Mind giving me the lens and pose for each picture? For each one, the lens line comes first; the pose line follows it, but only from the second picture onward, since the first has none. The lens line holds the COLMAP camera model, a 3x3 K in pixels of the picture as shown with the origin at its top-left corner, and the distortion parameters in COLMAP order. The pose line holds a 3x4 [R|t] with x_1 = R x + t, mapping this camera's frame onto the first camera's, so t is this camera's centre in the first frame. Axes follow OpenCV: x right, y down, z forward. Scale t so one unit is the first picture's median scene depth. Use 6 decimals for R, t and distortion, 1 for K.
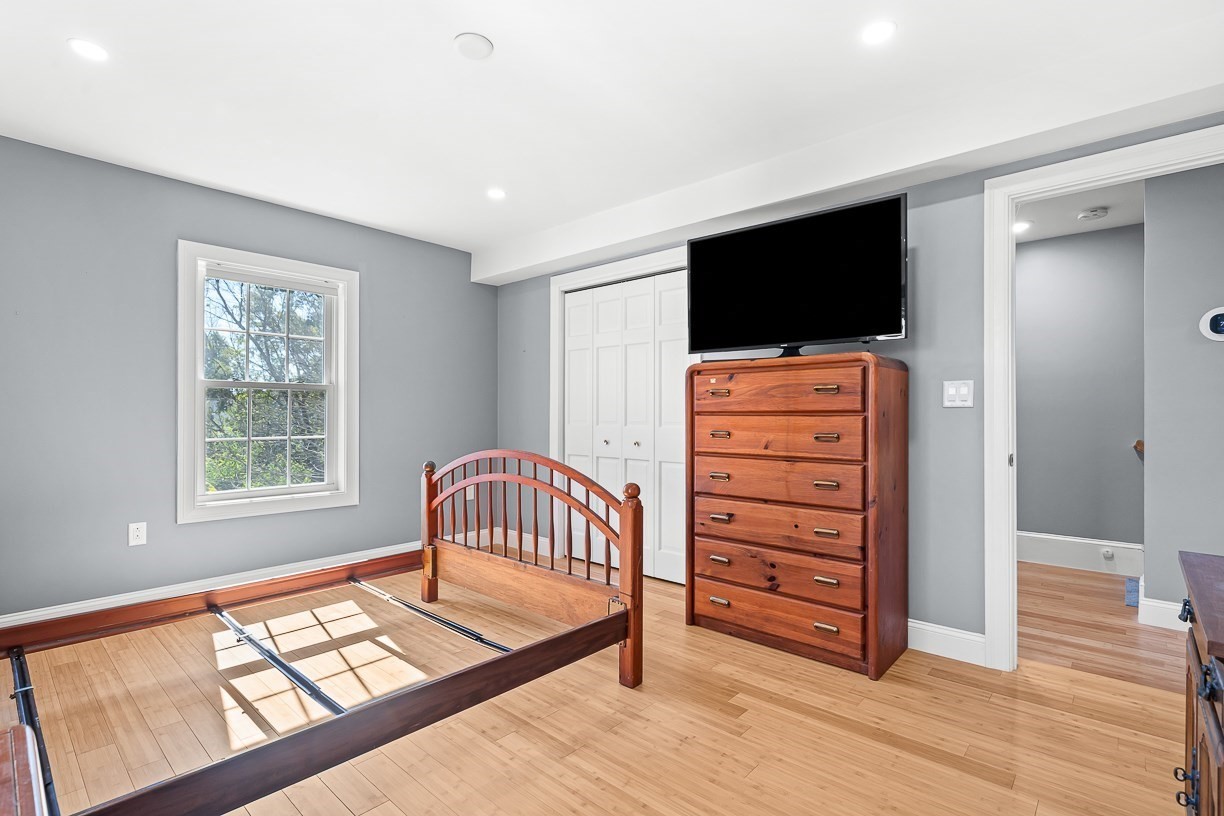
lens RADIAL K [[571.9, 0, 610.9], [0, 571.9, 412.8], [0, 0, 1]] dist [0.001962, 0.000310]
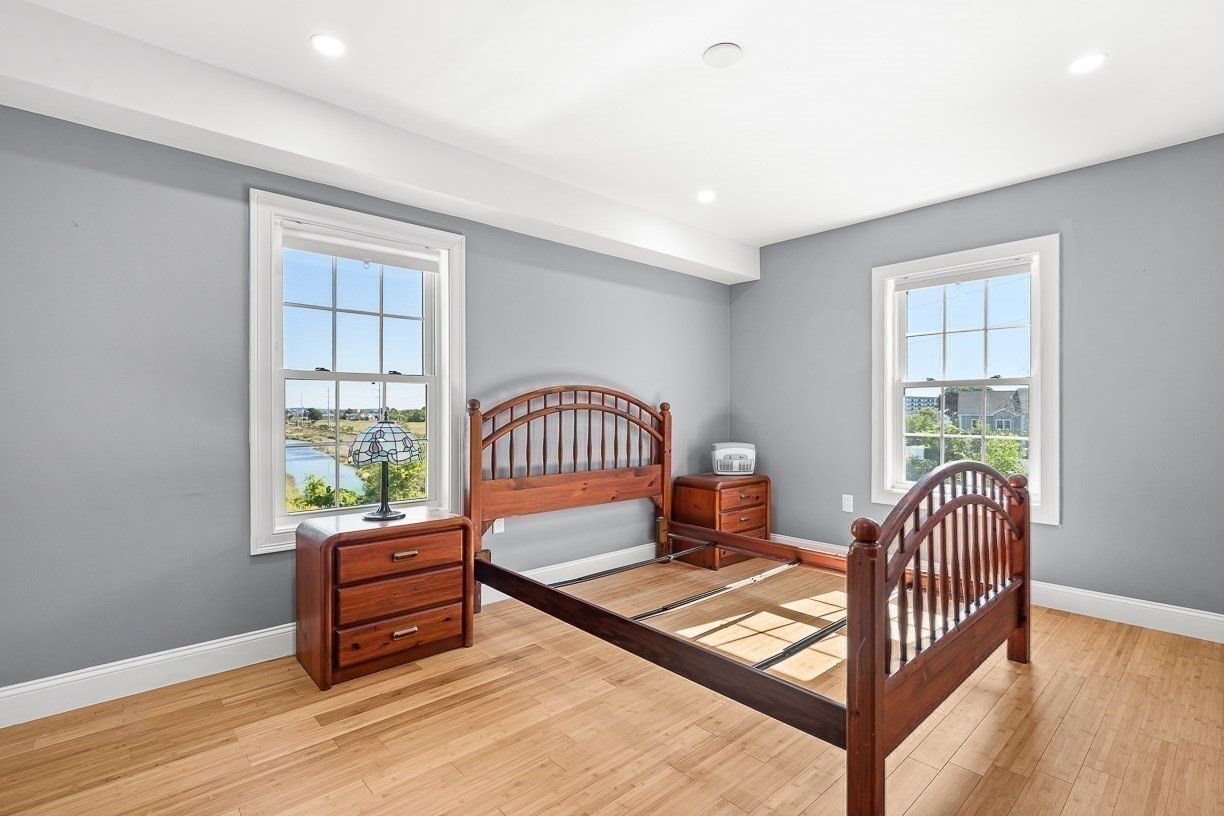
lens RADIAL K [[571.9, 0, 610.4], [0, 571.9, 407.6], [0, 0, 1]] dist [0.001962, 0.000310]
pose [[-0.092705, -0.007329, -0.995667, 0.774229], [0.003257, 0.999965, -0.007664, 0.000855], [0.995688, -0.003954, -0.092678, 0.852197]]
